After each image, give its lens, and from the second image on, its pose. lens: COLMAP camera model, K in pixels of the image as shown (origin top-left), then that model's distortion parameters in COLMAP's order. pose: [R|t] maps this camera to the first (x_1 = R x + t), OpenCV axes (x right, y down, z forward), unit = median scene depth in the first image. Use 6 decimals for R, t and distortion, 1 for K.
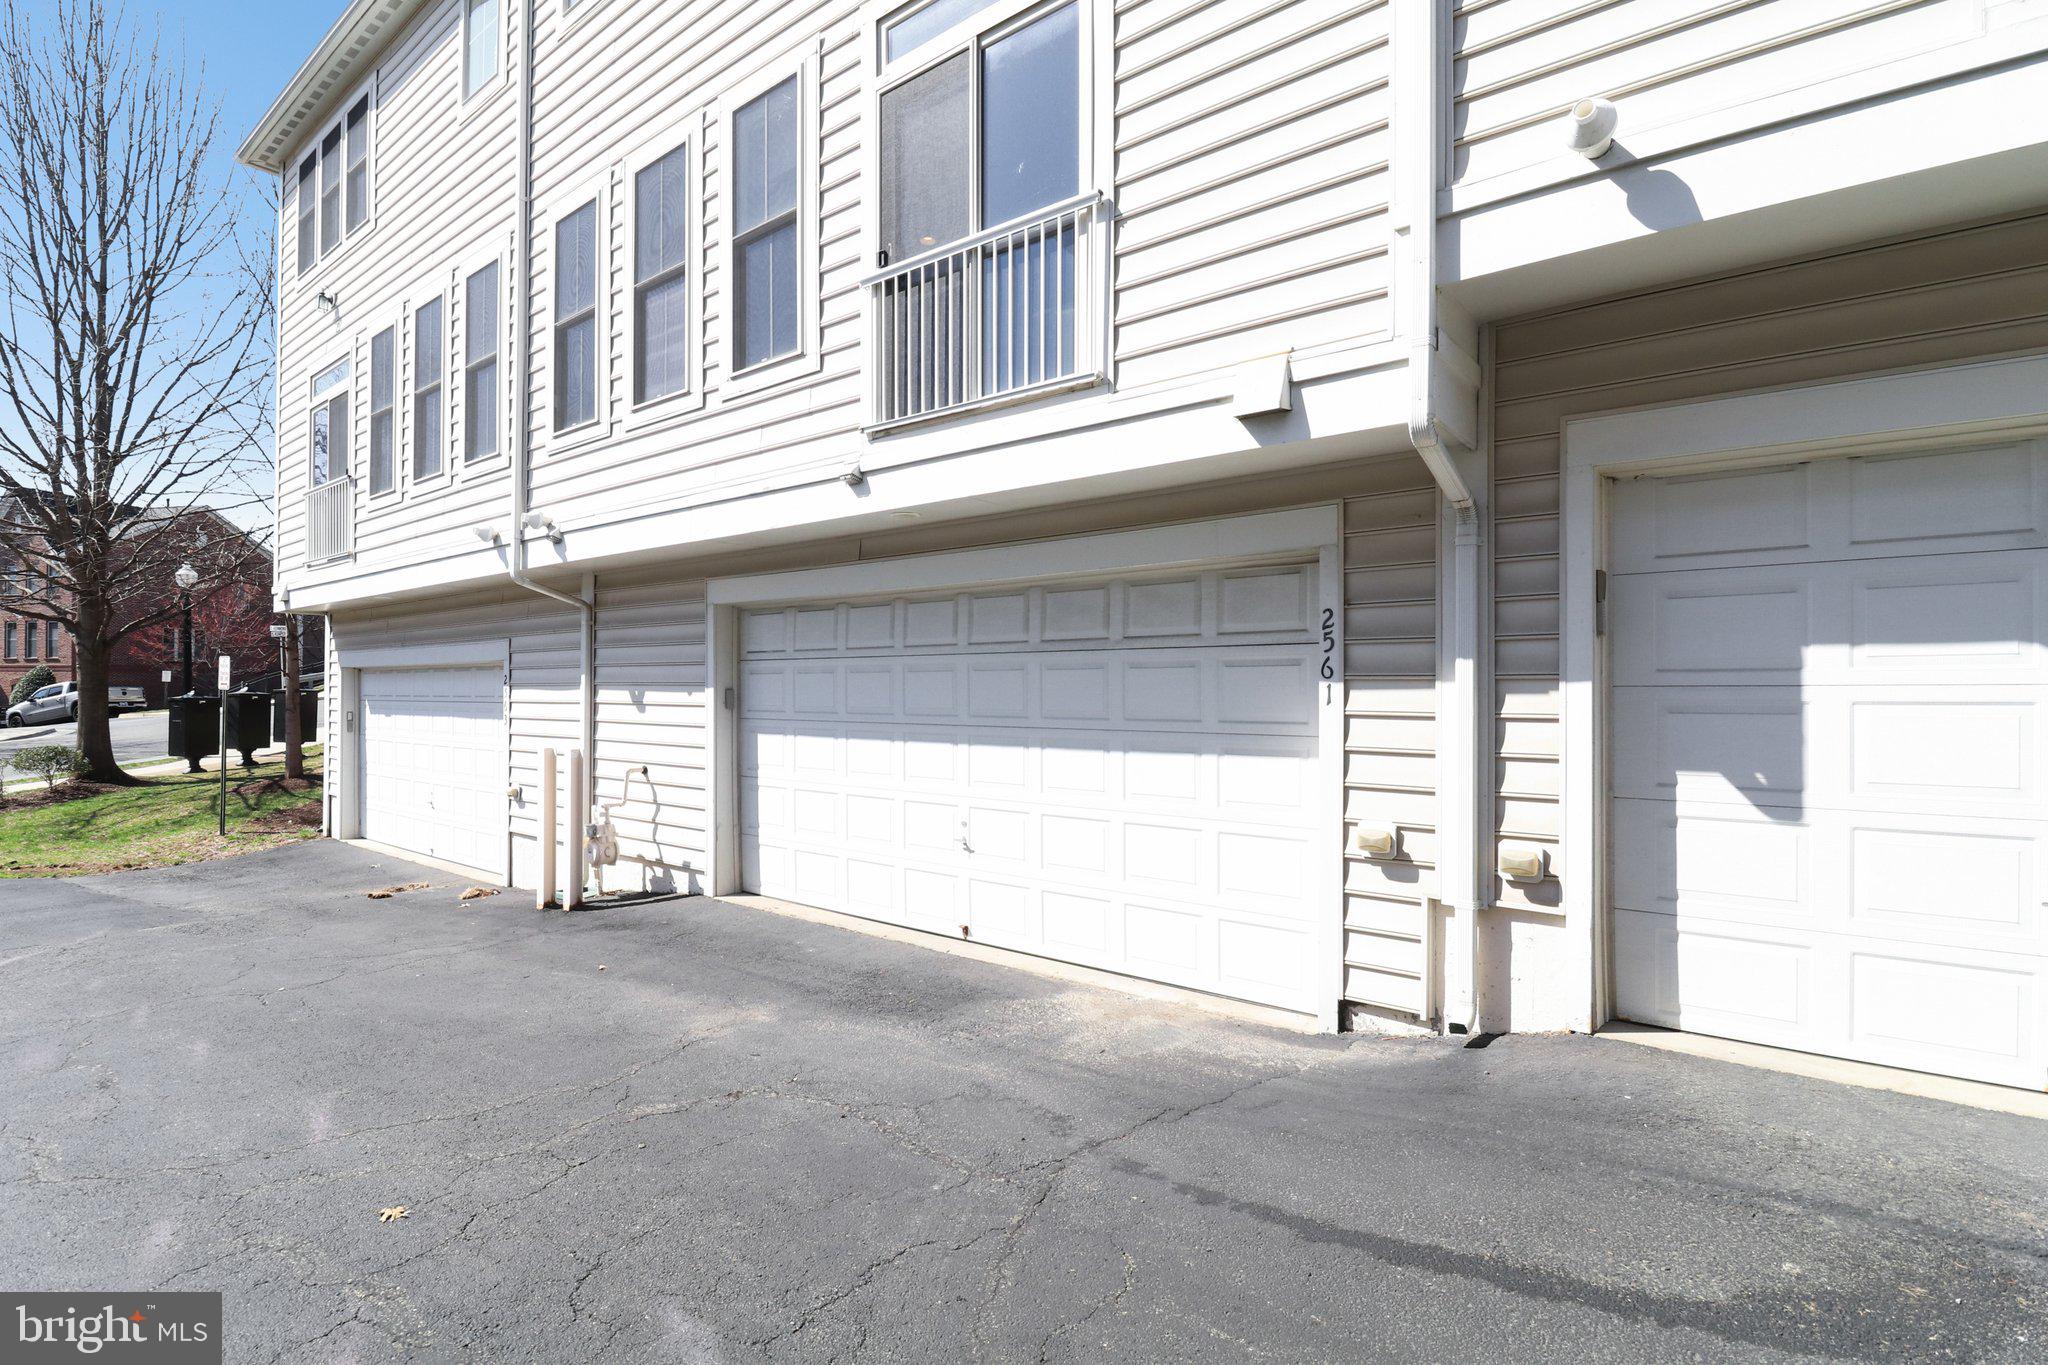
lens RADIAL K [[996.0, 0, 1021.3], [0, 996.0, 694.6], [0, 0, 1]] dist [0.003465, -0.013909]
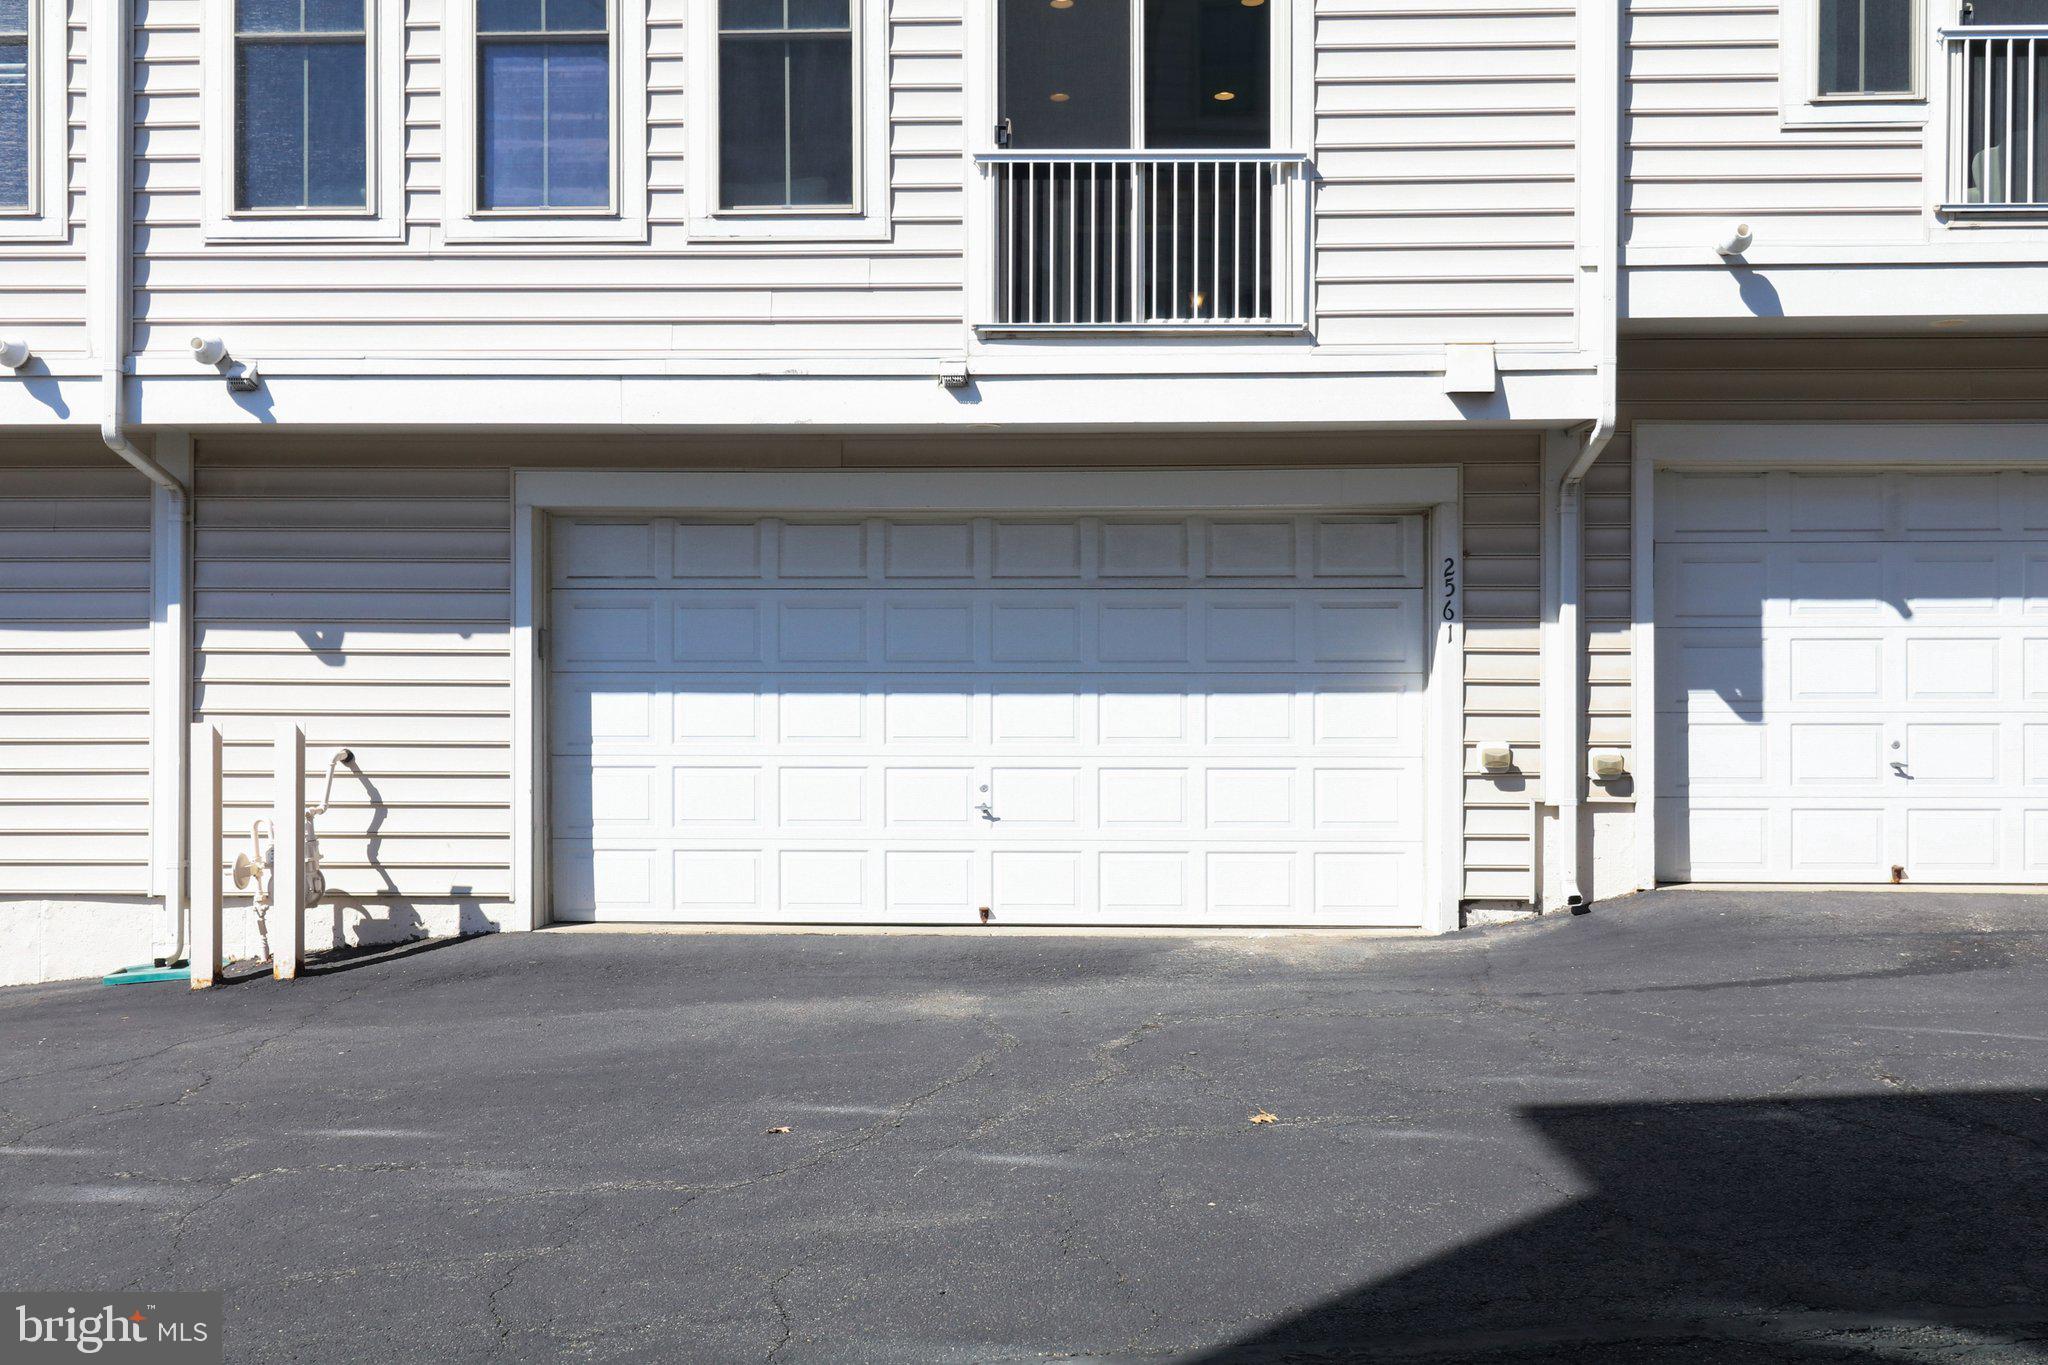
lens RADIAL K [[1703.3, 0, 1024.7], [0, 1703.3, 662.6], [0, 0, 1]] dist [0.022999, 0.002516]
pose [[0.787020, 0.000319, 0.616927, -1.238612], [0.003394, 0.999982, -0.004847, 0.039574], [-0.616918, 0.005908, 0.787005, -0.227028]]
